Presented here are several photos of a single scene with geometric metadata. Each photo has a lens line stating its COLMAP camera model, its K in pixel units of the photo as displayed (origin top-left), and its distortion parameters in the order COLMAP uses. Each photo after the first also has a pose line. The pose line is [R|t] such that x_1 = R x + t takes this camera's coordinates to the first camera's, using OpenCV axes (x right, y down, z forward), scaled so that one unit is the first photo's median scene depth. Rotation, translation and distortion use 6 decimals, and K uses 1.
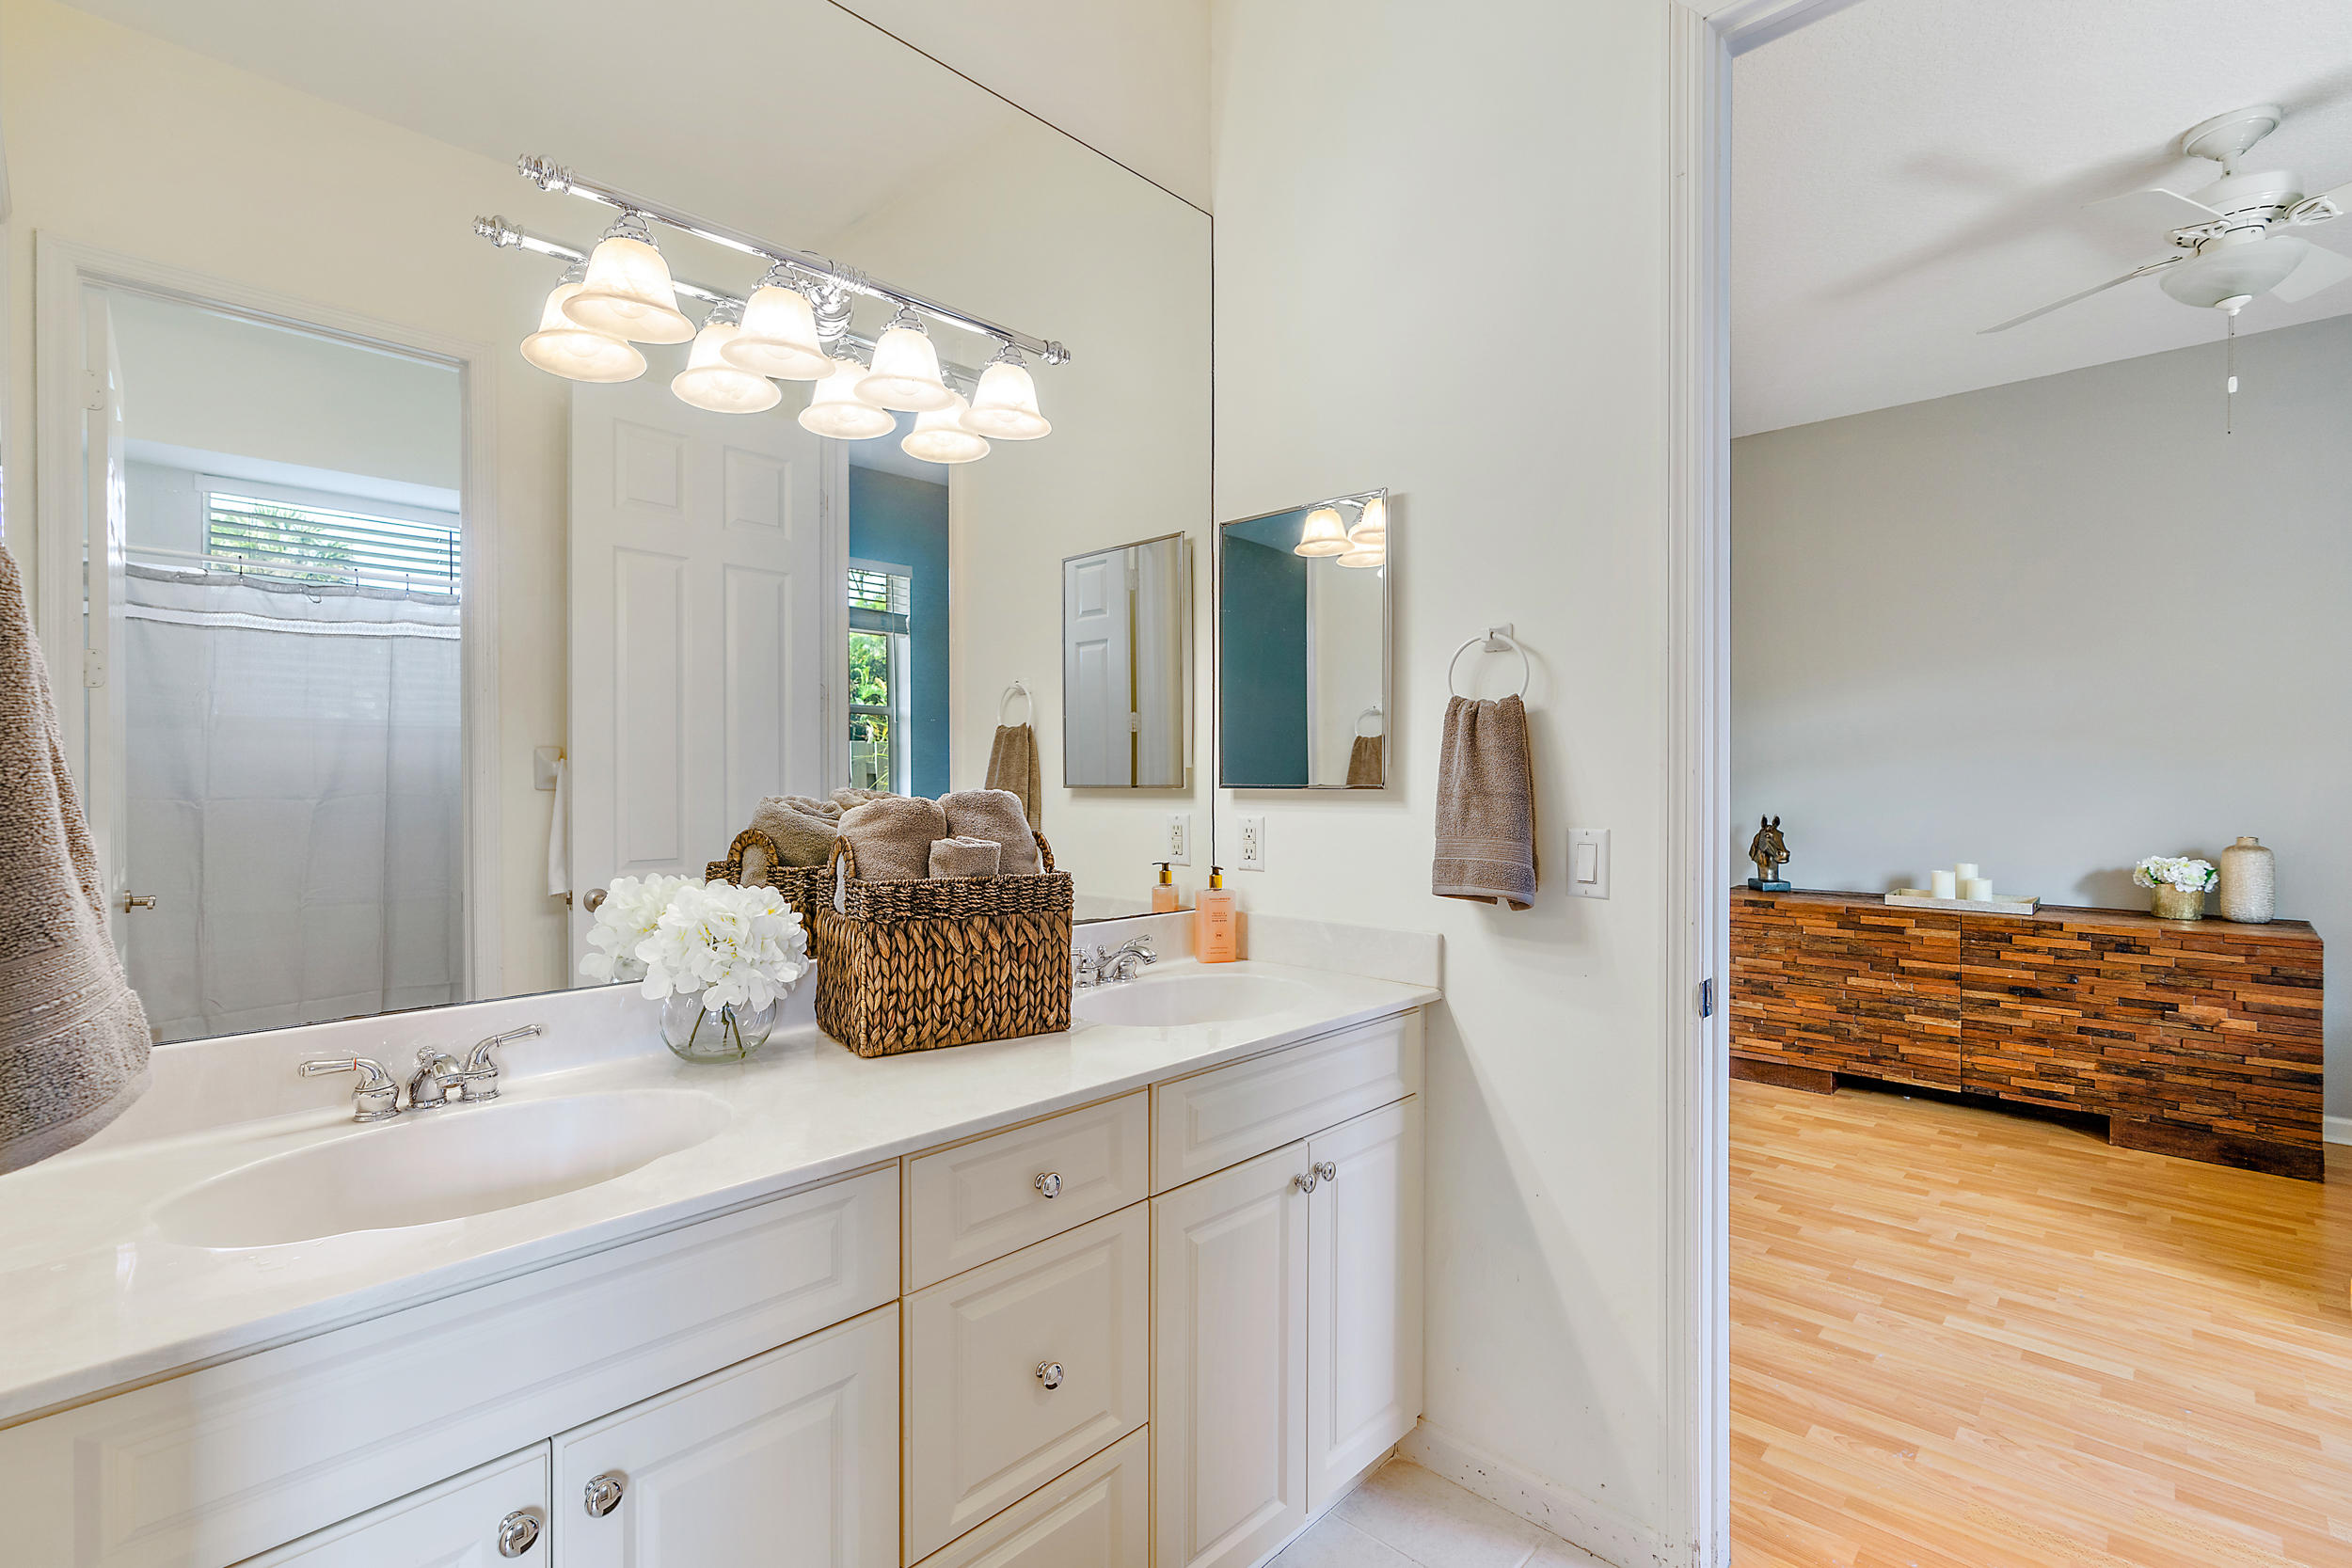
lens RADIAL K [[1070.7, 0, 1163.5], [0, 1070.7, 781.9], [0, 0, 1]] dist [-0.001014, 0.000525]
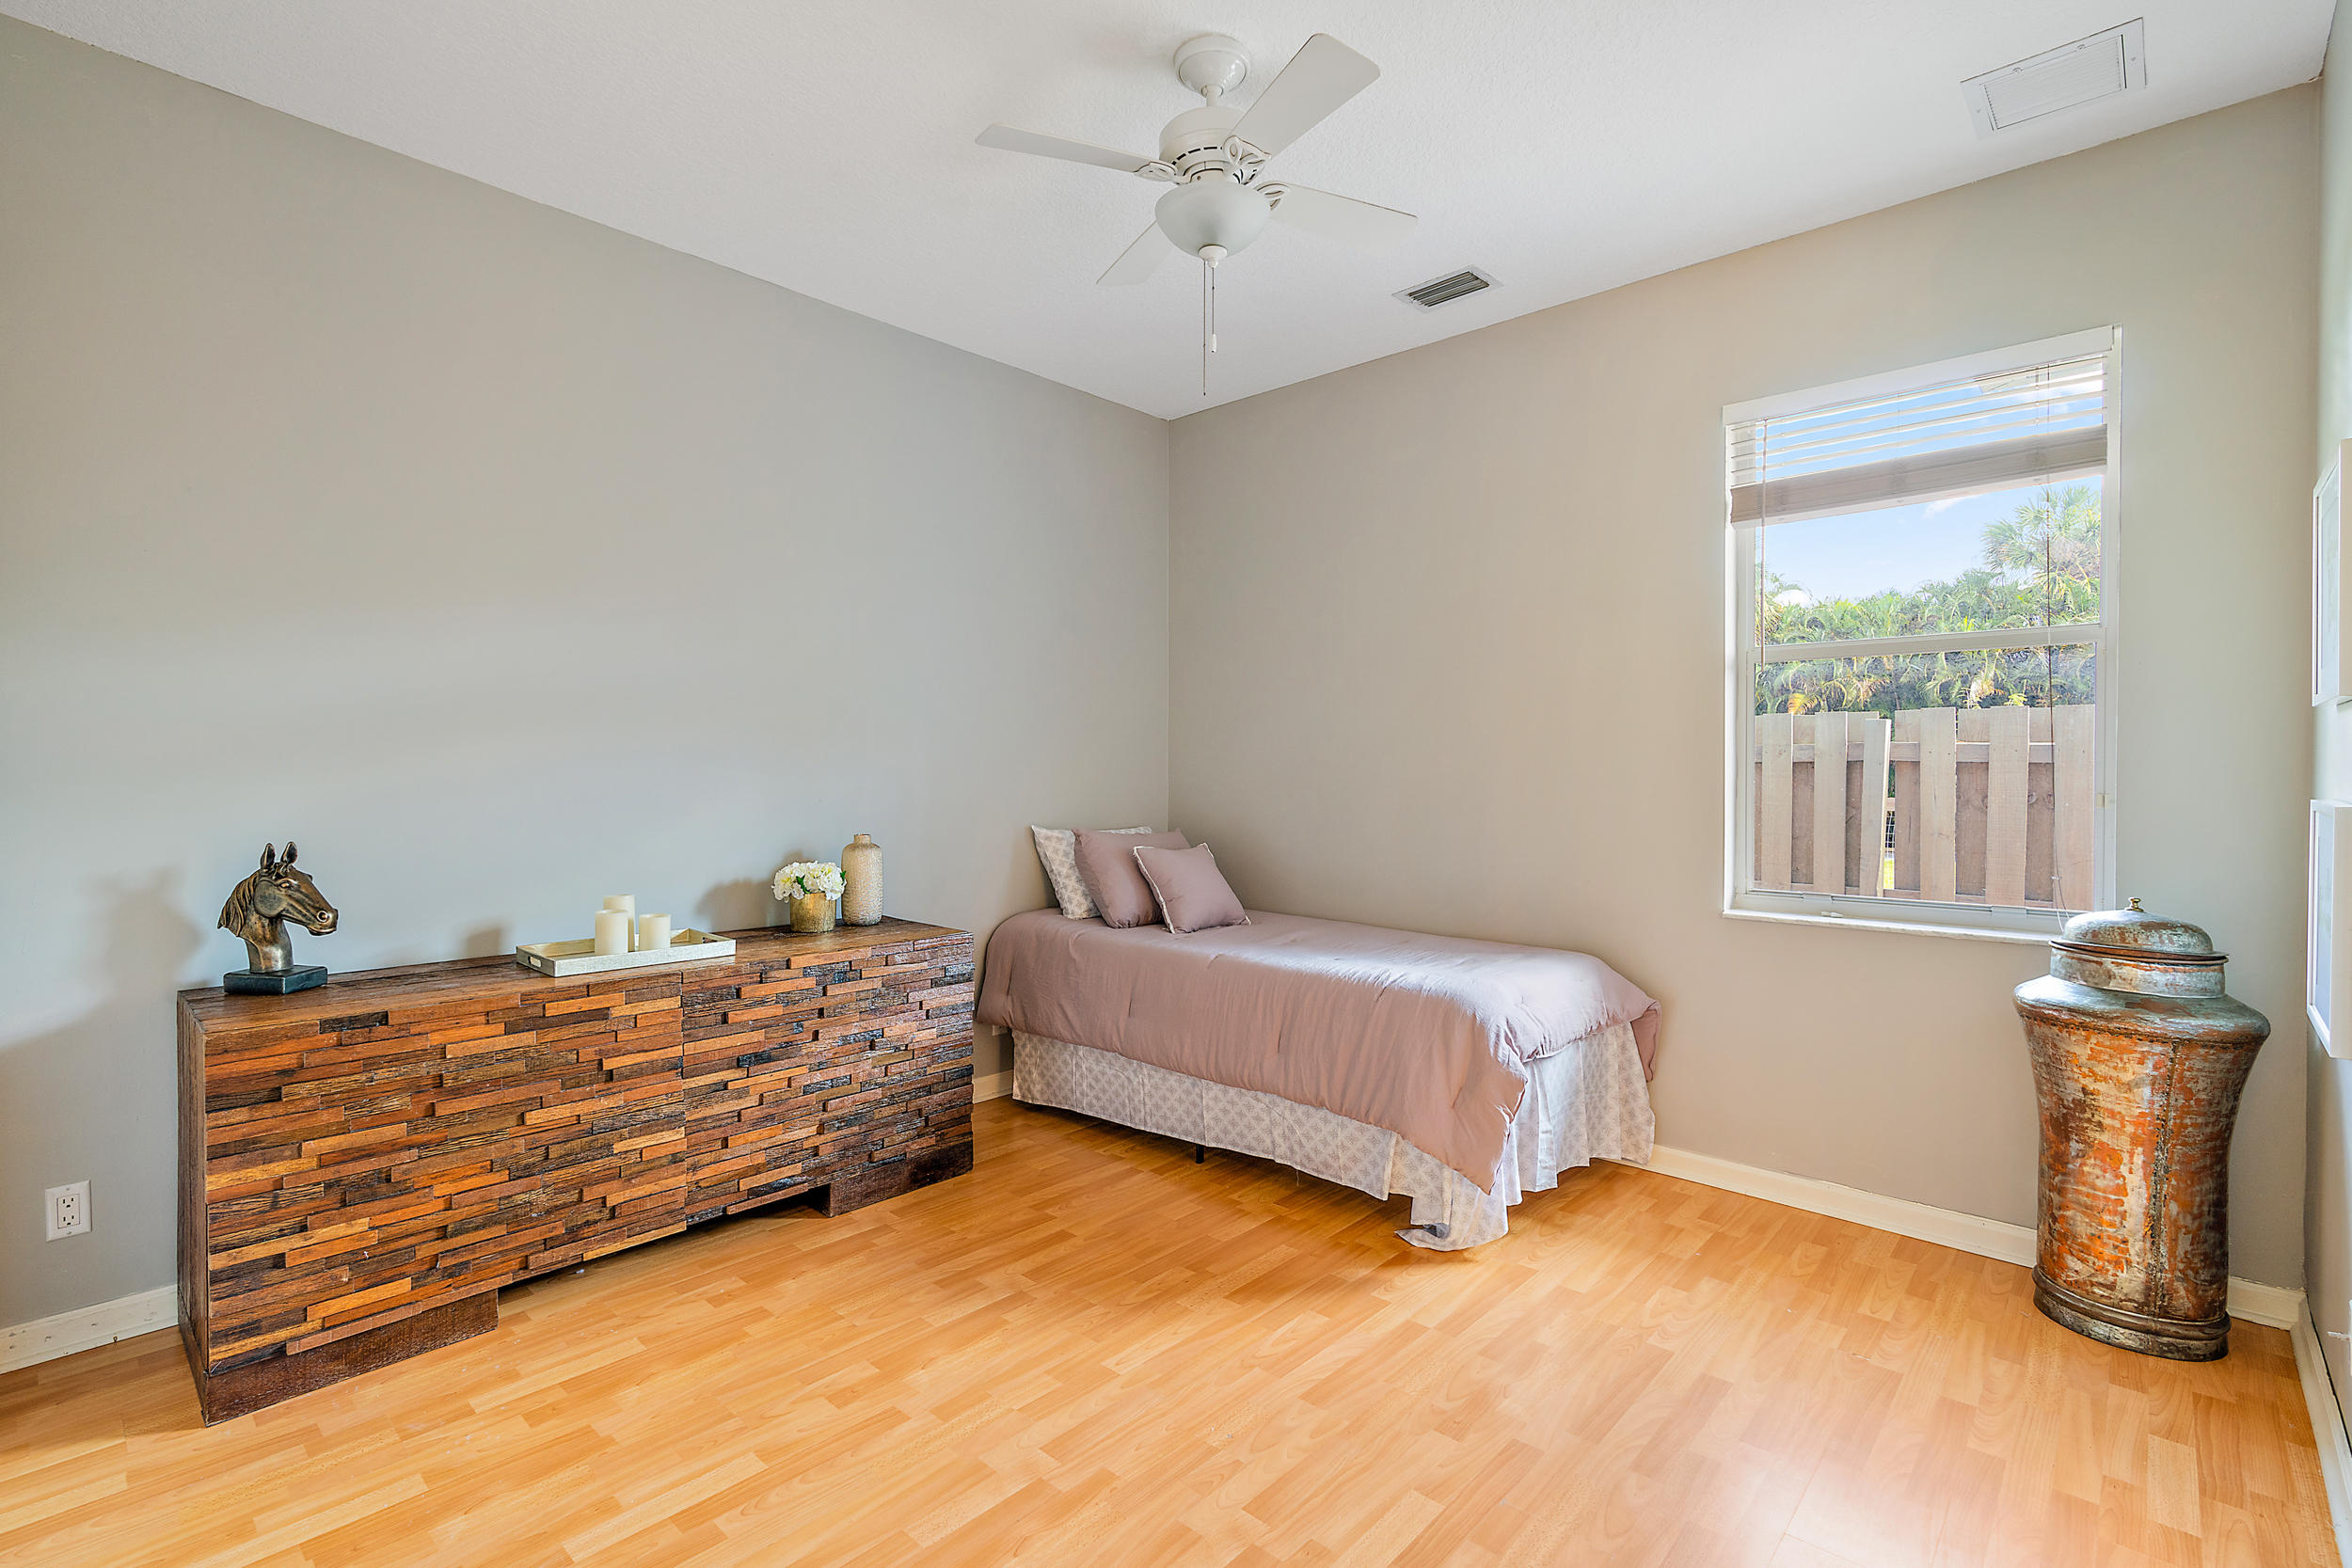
lens RADIAL K [[1070.7, 0, 1163.5], [0, 1070.7, 781.9], [0, 0, 1]] dist [-0.001014, 0.000525]
pose [[-0.028624, -0.008739, 0.999552, 0.052501], [-0.003517, 0.999956, 0.008641, -0.004756], [-0.999584, -0.003268, -0.028653, 0.734278]]
